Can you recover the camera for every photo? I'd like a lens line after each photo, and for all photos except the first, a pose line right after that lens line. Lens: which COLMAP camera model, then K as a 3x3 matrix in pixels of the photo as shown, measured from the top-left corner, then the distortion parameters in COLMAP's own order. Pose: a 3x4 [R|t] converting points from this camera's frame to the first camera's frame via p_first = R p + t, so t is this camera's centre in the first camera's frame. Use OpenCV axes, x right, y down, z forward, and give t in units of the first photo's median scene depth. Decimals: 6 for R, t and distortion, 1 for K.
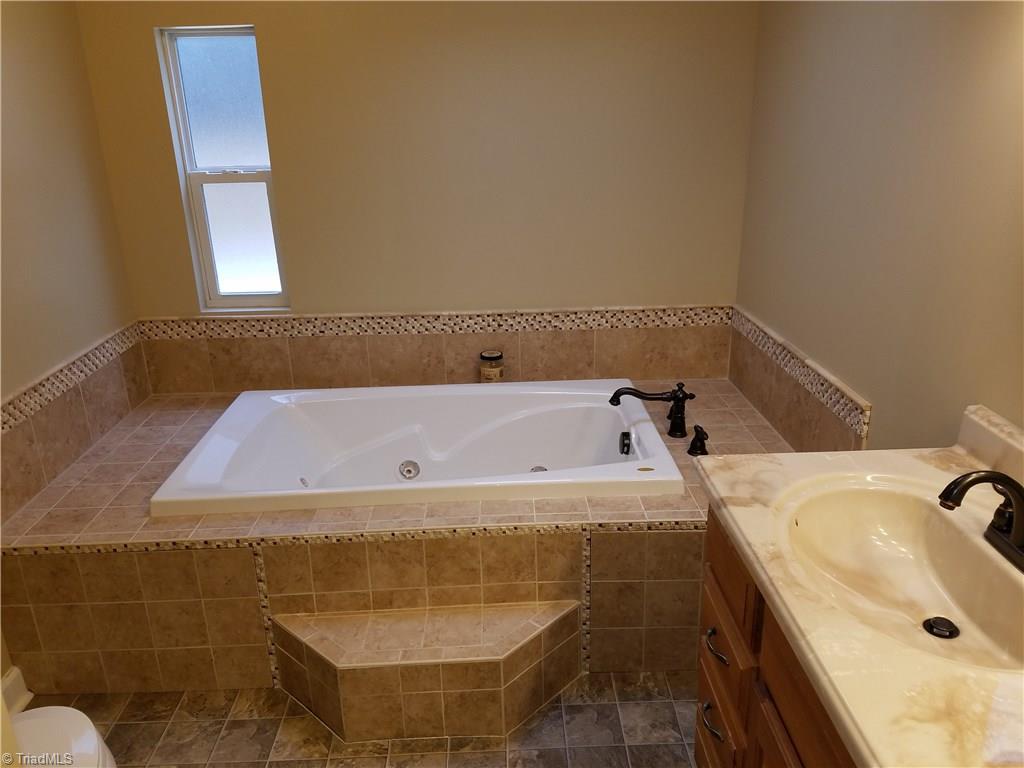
lens RADIAL K [[772.8, 0, 532.9], [0, 772.8, 392.8], [0, 0, 1]] dist [0.205750, -0.414074]
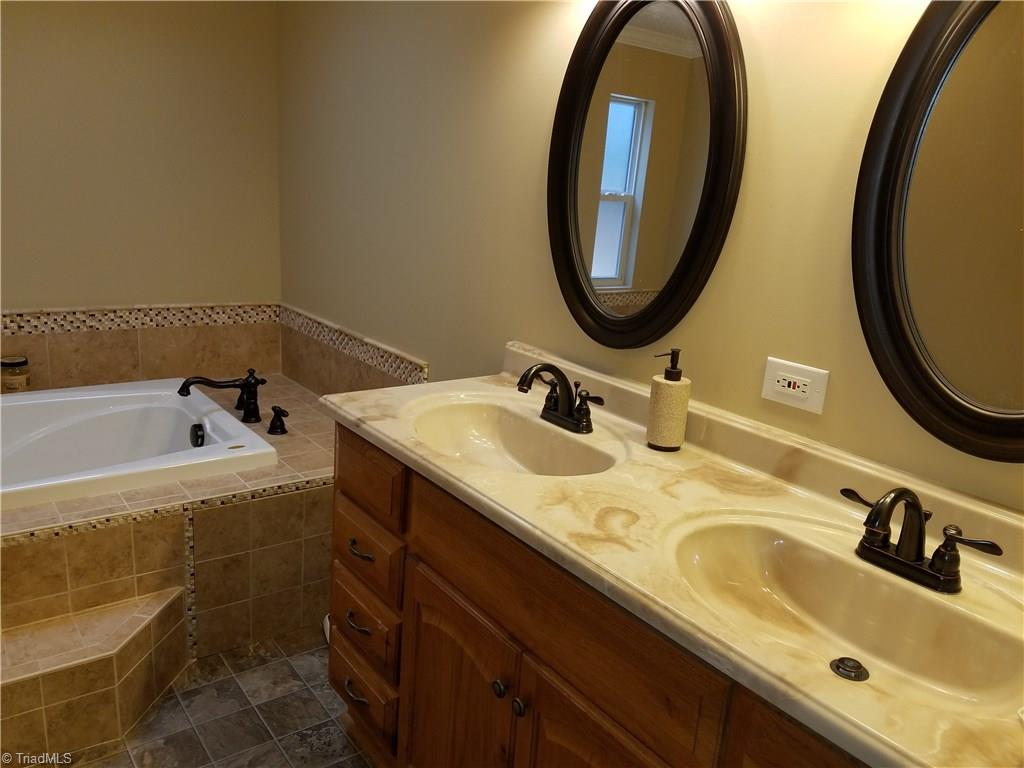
lens RADIAL K [[782.3, 0, 512.4], [0, 782.3, 389.3], [0, 0, 1]] dist [0.155241, -0.222862]
pose [[0.817385, -0.080638, 0.570420, -0.154960], [0.113762, 0.993251, -0.022604, 0.091905], [-0.564747, 0.083368, 0.821042, -0.070093]]
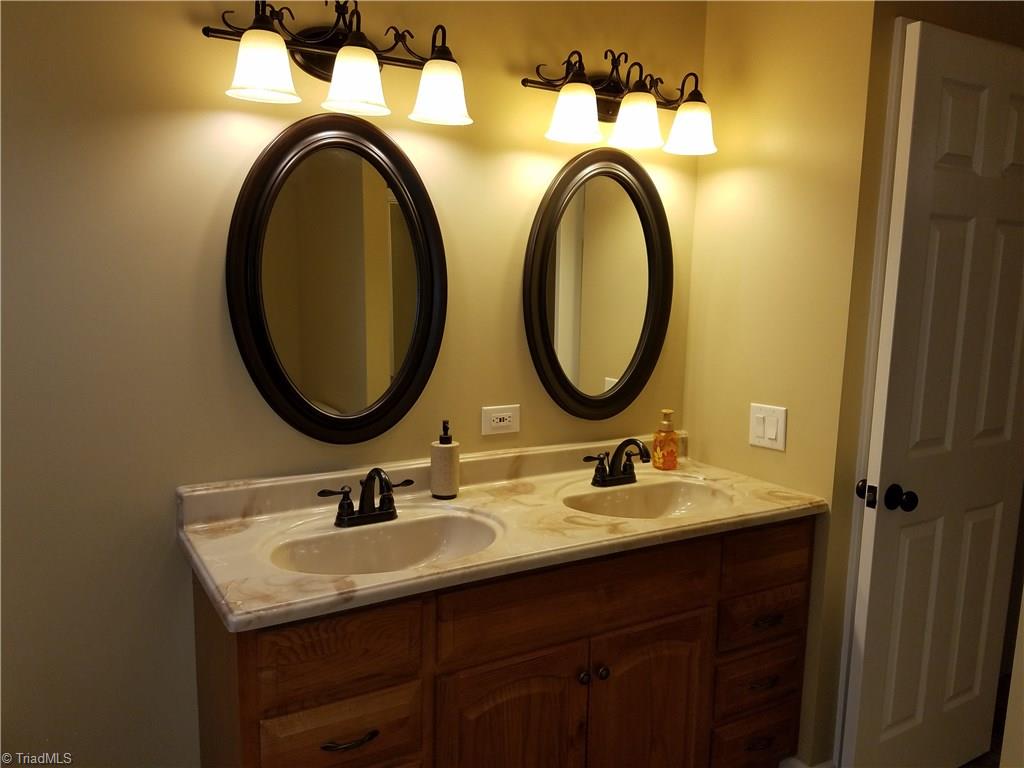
lens RADIAL K [[767.7, 0, 488.7], [0, 767.7, 401.2], [0, 0, 1]] dist [0.232535, -0.413171]
pose [[-0.474504, -0.118089, 0.872296, -0.446976], [0.289541, 0.914879, 0.281356, -0.204611], [-0.831271, 0.386071, -0.399922, 0.732803]]
